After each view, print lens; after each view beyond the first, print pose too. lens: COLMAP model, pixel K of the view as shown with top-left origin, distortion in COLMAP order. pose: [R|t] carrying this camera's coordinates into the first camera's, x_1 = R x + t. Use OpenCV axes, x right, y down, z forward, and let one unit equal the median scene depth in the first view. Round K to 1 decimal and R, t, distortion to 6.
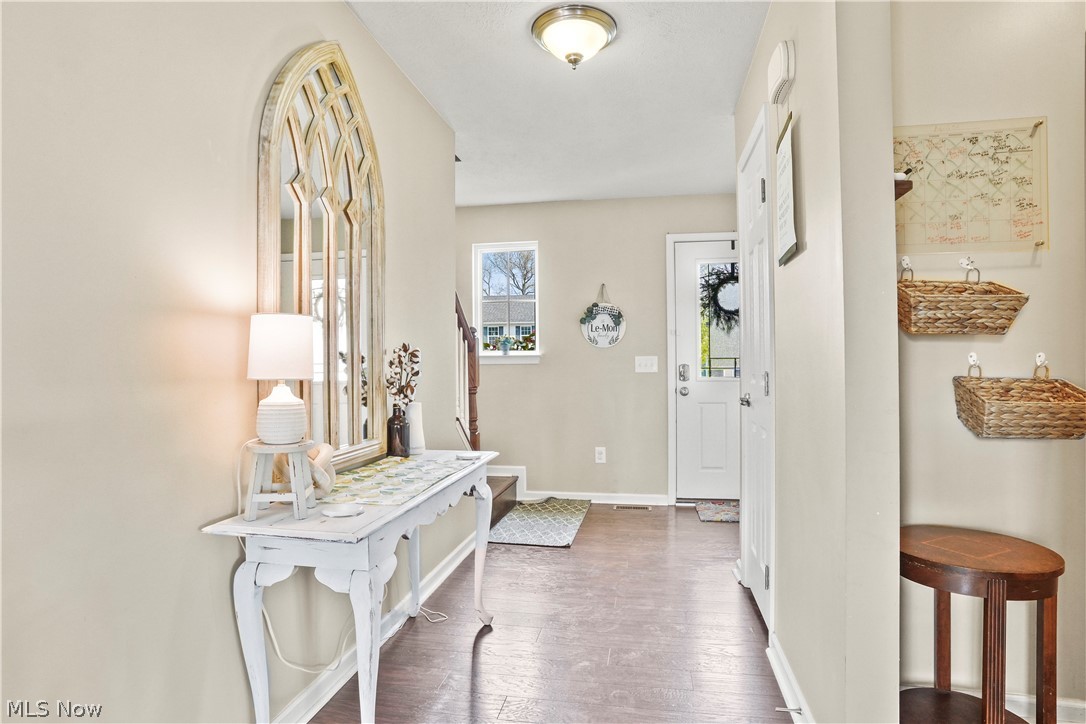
lens RADIAL K [[585.7, 0, 538.7], [0, 585.7, 364.4], [0, 0, 1]] dist [-0.067876, 0.033584]
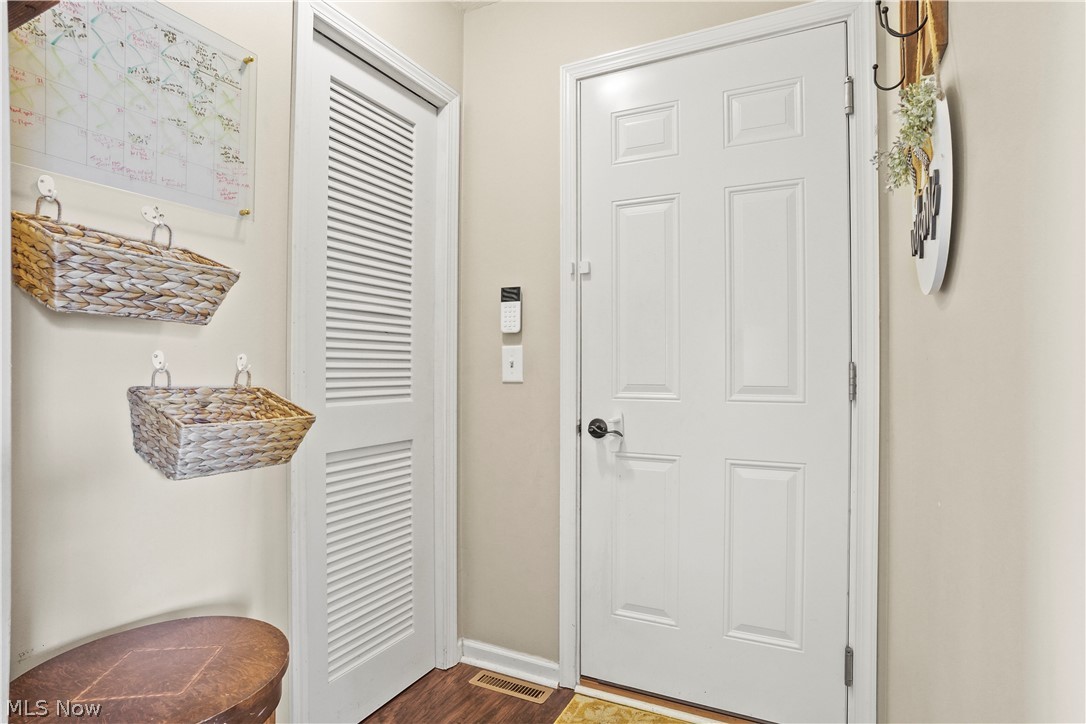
lens RADIAL K [[585.7, 0, 566.1], [0, 585.7, 366.6], [0, 0, 1]] dist [-0.067876, 0.033584]
pose [[0.265478, 0.010768, 0.964057, 0.250621], [-0.007115, 0.999932, -0.009210, 0.000661], [-0.964091, -0.004415, 0.265536, 0.370268]]
